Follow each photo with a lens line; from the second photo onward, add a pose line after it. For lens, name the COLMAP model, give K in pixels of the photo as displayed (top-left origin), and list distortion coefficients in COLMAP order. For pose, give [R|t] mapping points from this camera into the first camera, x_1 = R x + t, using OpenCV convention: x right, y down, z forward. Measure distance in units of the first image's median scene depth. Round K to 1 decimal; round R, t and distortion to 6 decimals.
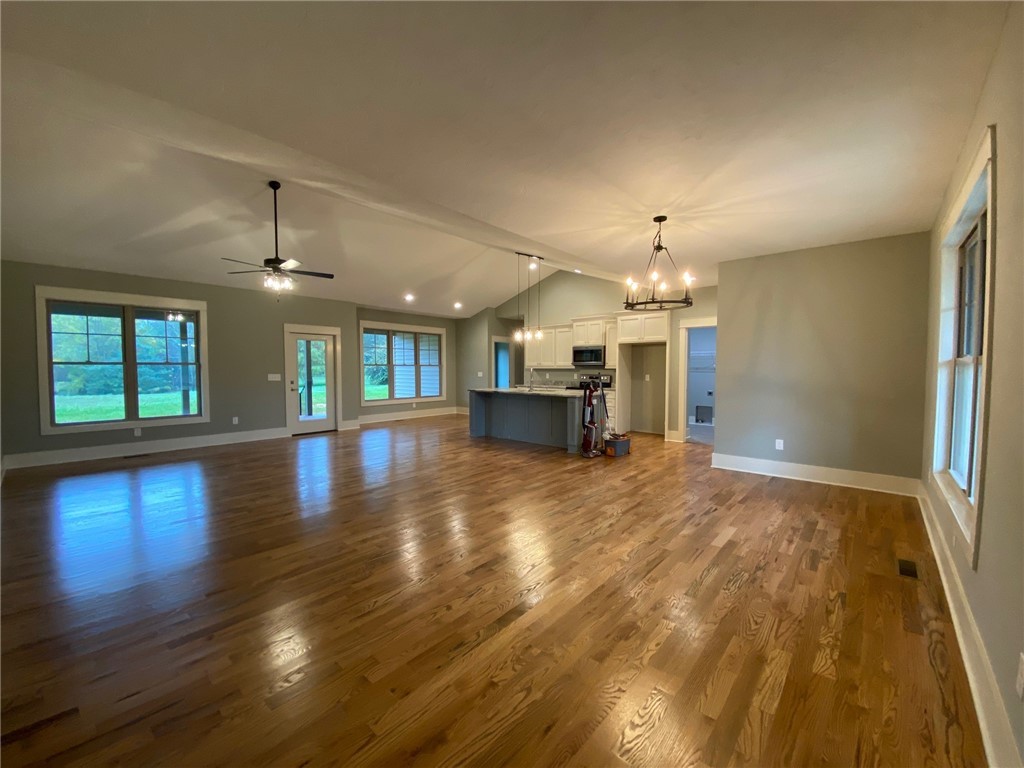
lens RADIAL K [[415.1, 0, 512.0], [0, 415.1, 384.0], [0, 0, 1]] dist [0.028875, -0.022026]
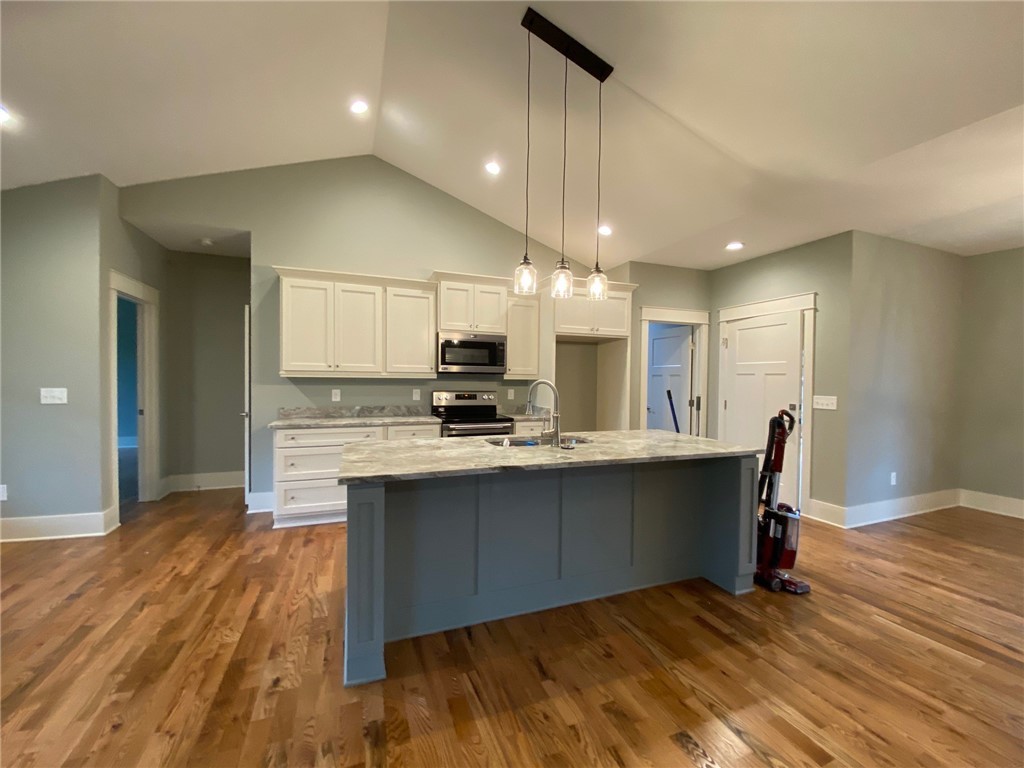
lens RADIAL K [[415.1, 0, 512.0], [0, 415.1, 384.0], [0, 0, 1]] dist [0.028875, -0.022026]
pose [[0.459287, -0.011216, 0.888217, -0.241593], [0.021694, 0.999764, 0.001406, -0.031830], [-0.888023, 0.018623, 0.459422, 0.750697]]
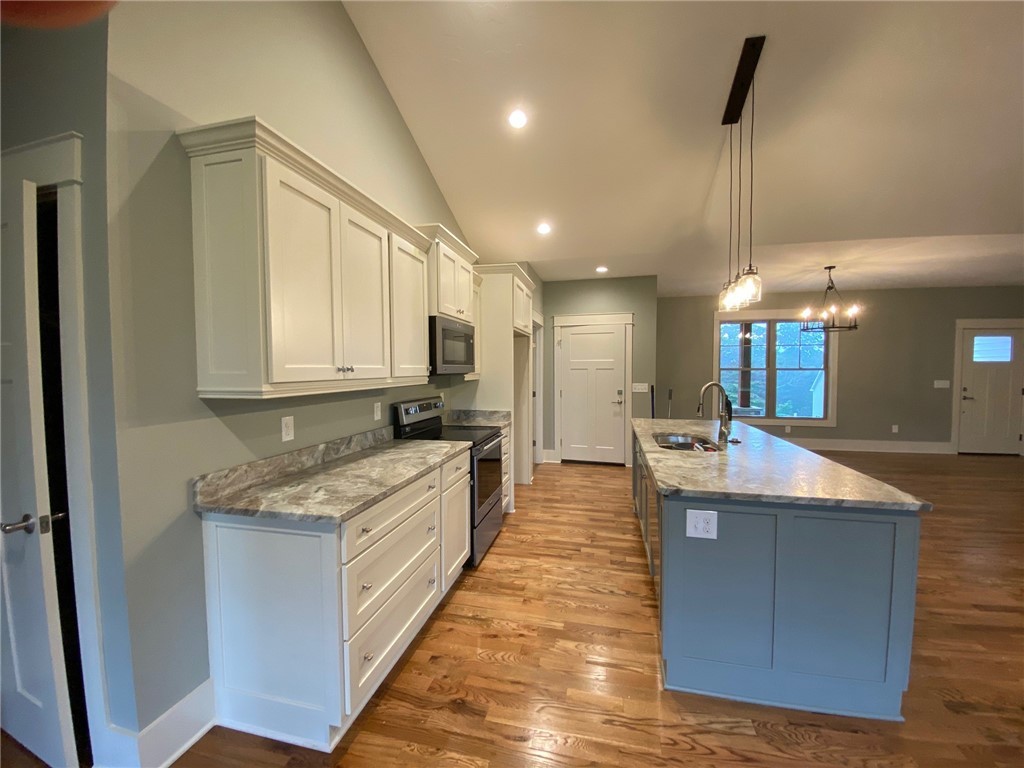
lens RADIAL K [[415.1, 0, 512.0], [0, 415.1, 384.0], [0, 0, 1]] dist [0.028875, -0.022026]
pose [[-0.485803, -0.031524, 0.873500, -0.170978], [0.038721, 0.997592, 0.057537, -0.056436], [-0.873210, 0.061774, -0.483412, 1.162674]]
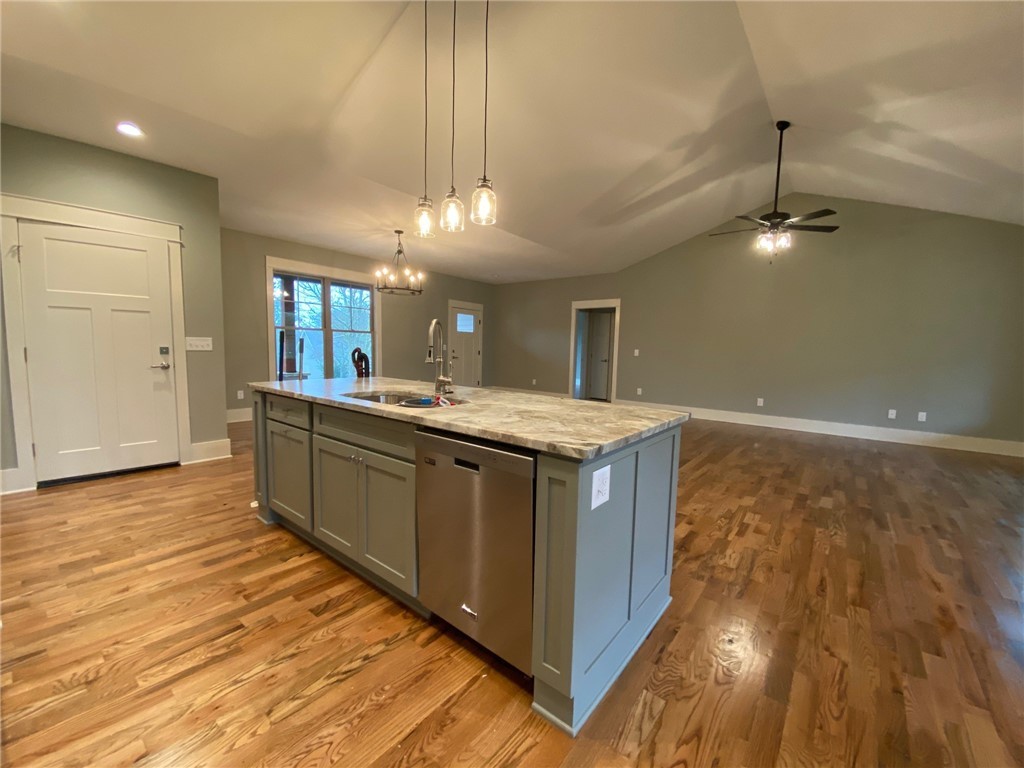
lens RADIAL K [[415.1, 0, 512.0], [0, 415.1, 384.0], [0, 0, 1]] dist [0.028875, -0.022026]
pose [[-0.997947, -0.016565, -0.061859, 0.006198], [-0.024438, 0.991373, 0.128771, -0.027442], [0.059193, 0.130018, -0.989743, 1.129126]]
